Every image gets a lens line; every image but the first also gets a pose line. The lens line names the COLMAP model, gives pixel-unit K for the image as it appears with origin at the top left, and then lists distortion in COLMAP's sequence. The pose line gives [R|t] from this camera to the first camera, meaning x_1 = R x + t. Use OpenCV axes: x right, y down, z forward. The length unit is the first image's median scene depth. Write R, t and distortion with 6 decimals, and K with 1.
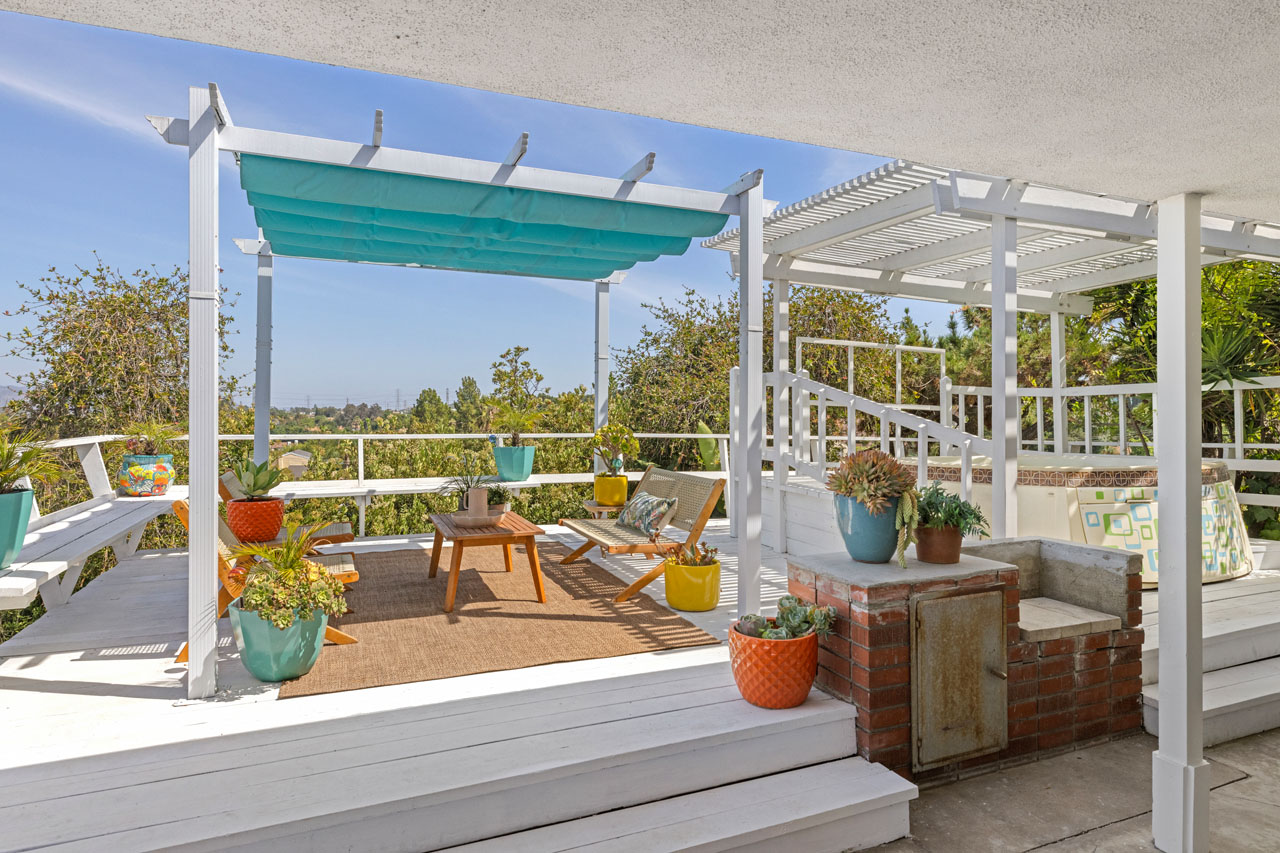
lens RADIAL K [[749.2, 0, 640.0], [0, 749.2, 426.5], [0, 0, 1]] dist [-0.000055, 0.000791]
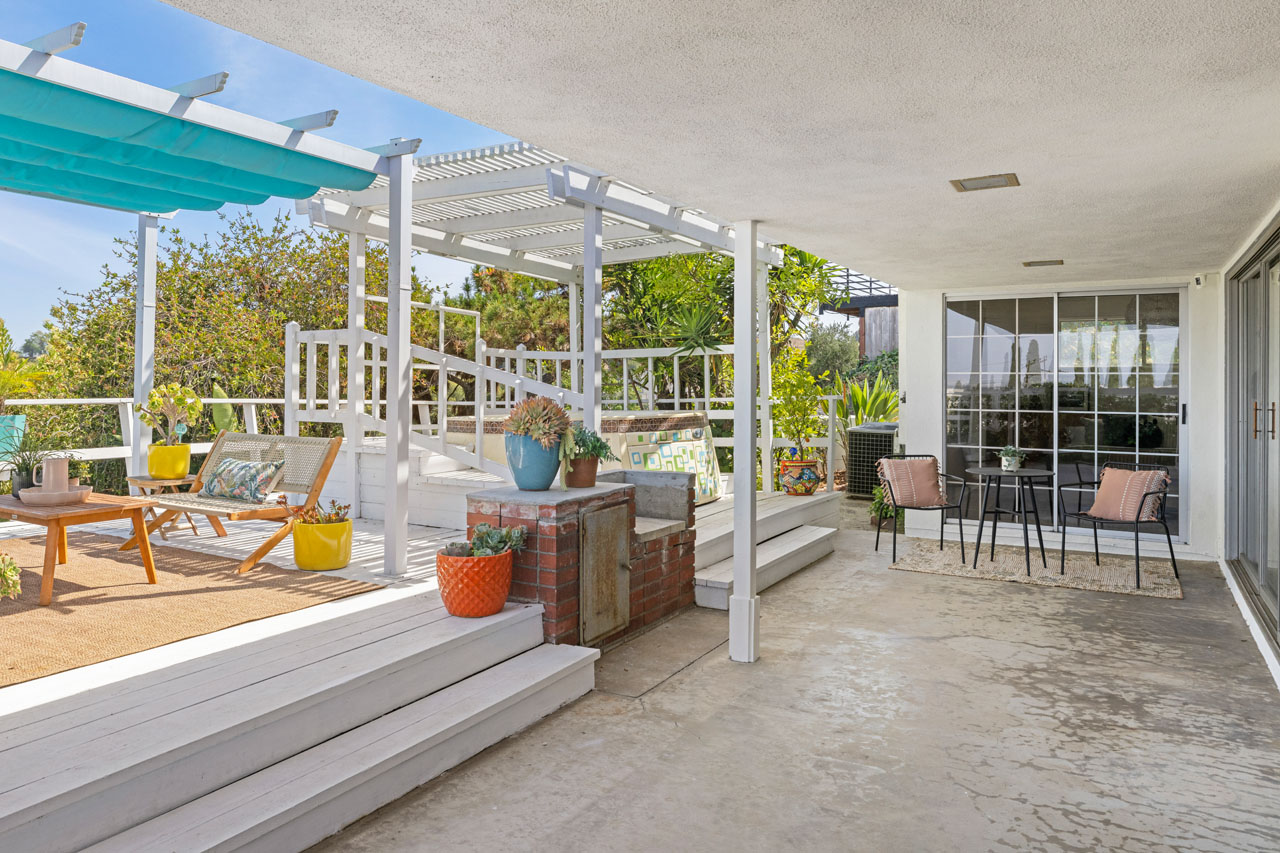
lens RADIAL K [[829.2, 0, 639.4], [0, 829.2, 411.3], [0, 0, 1]] dist [-0.005924, -0.002538]
pose [[0.806451, -0.025991, 0.590730, -0.294700], [0.013167, 0.999575, 0.026004, 0.019160], [-0.591155, -0.013192, 0.806450, -0.144172]]
